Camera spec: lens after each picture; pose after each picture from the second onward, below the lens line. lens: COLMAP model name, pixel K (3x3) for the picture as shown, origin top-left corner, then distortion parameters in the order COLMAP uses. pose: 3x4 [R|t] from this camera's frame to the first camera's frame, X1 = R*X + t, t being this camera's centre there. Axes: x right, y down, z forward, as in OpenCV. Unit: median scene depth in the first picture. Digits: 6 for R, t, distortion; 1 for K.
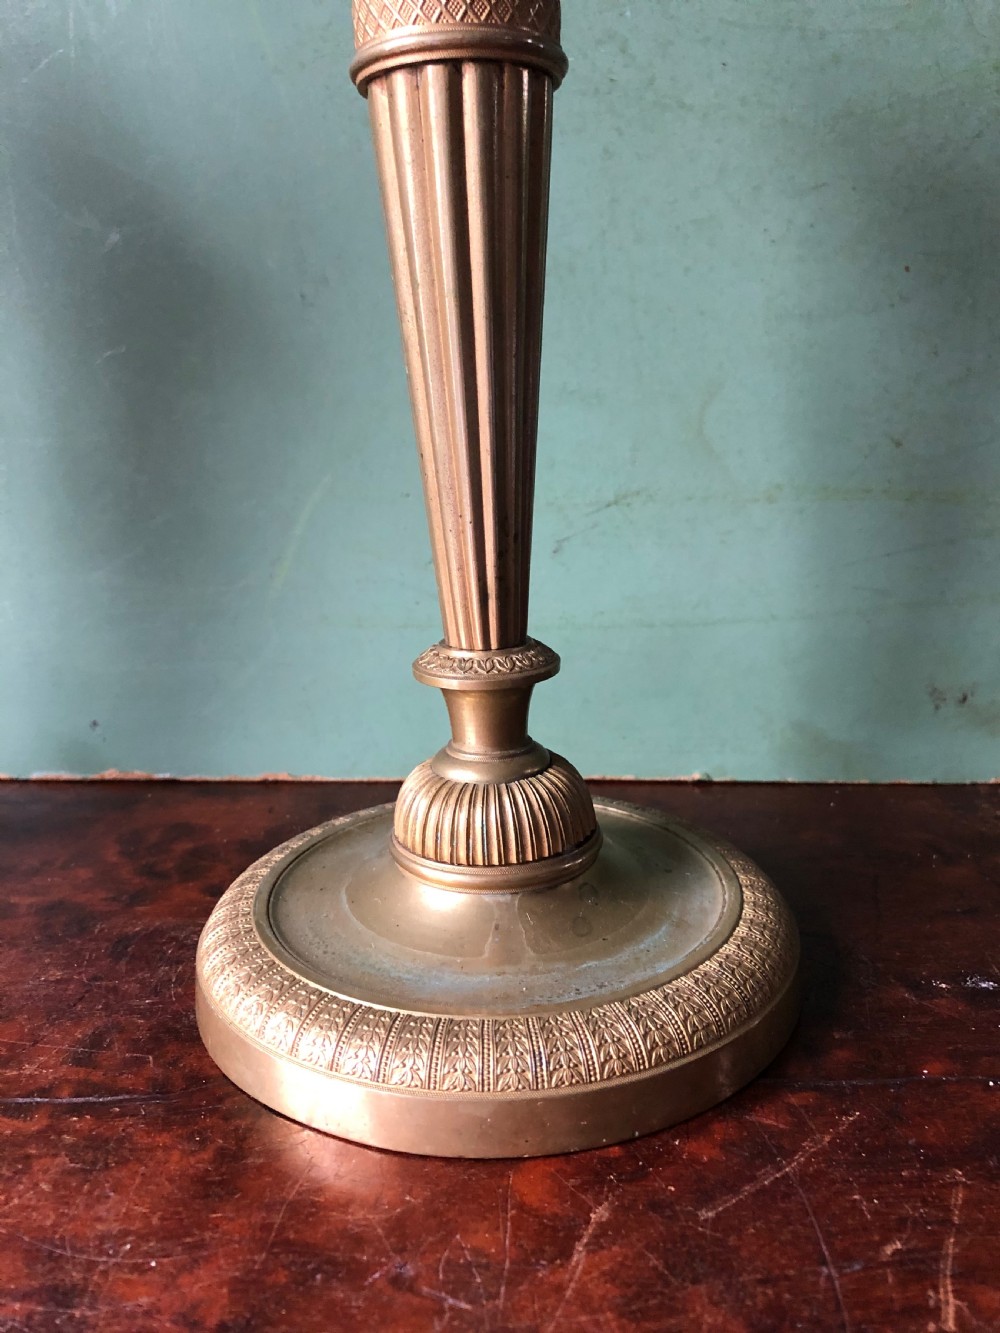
lens RADIAL K [[1113.0, 0, 485.2], [0, 1113.0, 672.2], [0, 0, 1]] dist [0.000708, -0.024708]
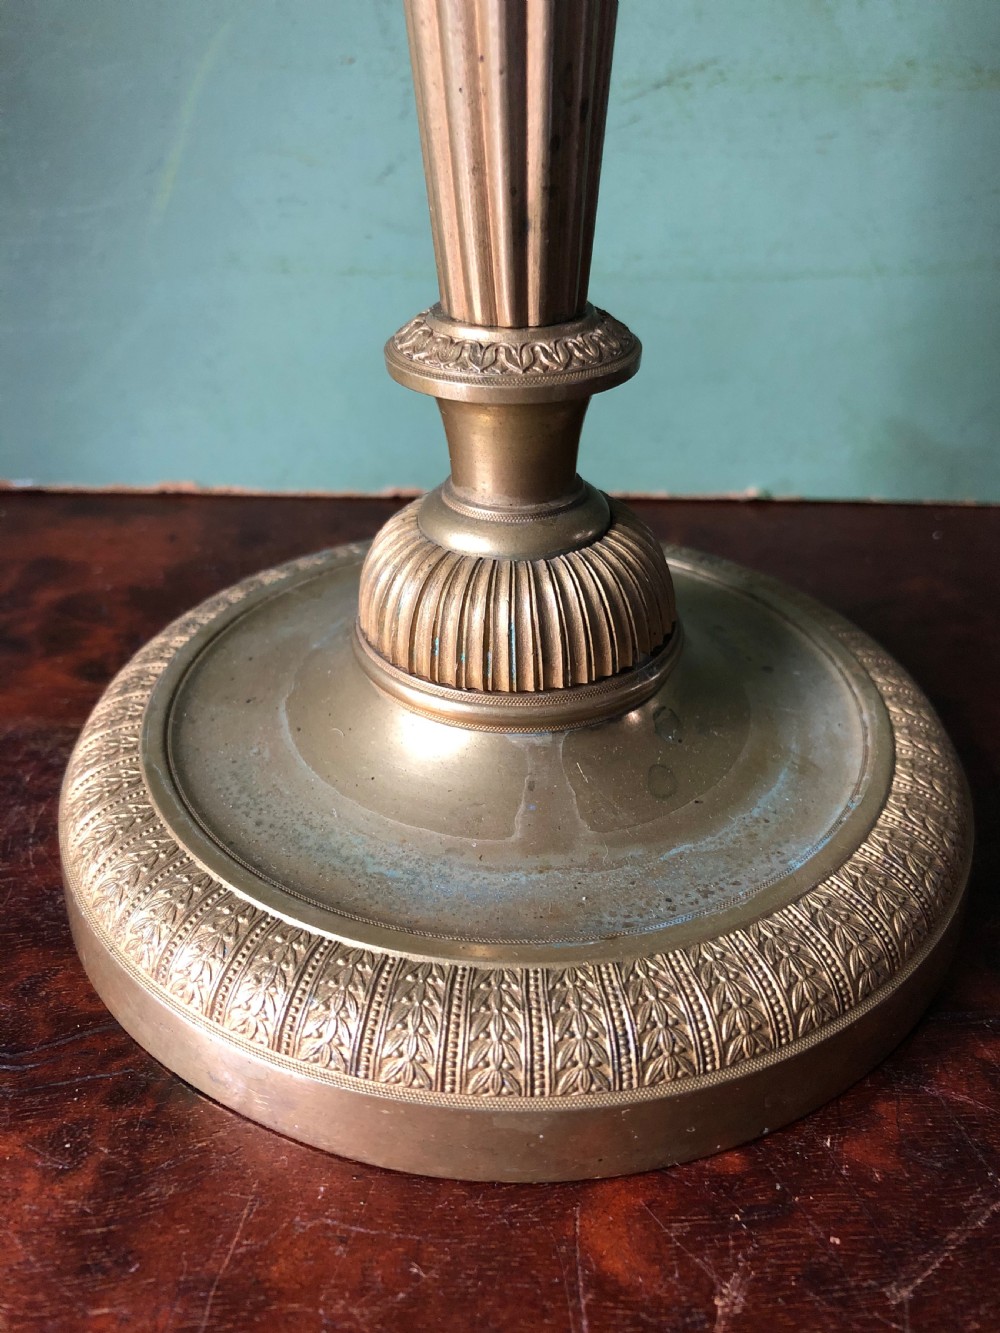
lens RADIAL K [[1113.0, 0, 500.8], [0, 1113.0, 665.3], [0, 0, 1]] dist [0.000708, -0.024708]
pose [[0.997152, -0.009195, 0.074859, -0.053803], [-0.013605, 0.954328, 0.298452, -0.025780], [-0.074185, -0.298620, 0.951484, 0.421050]]
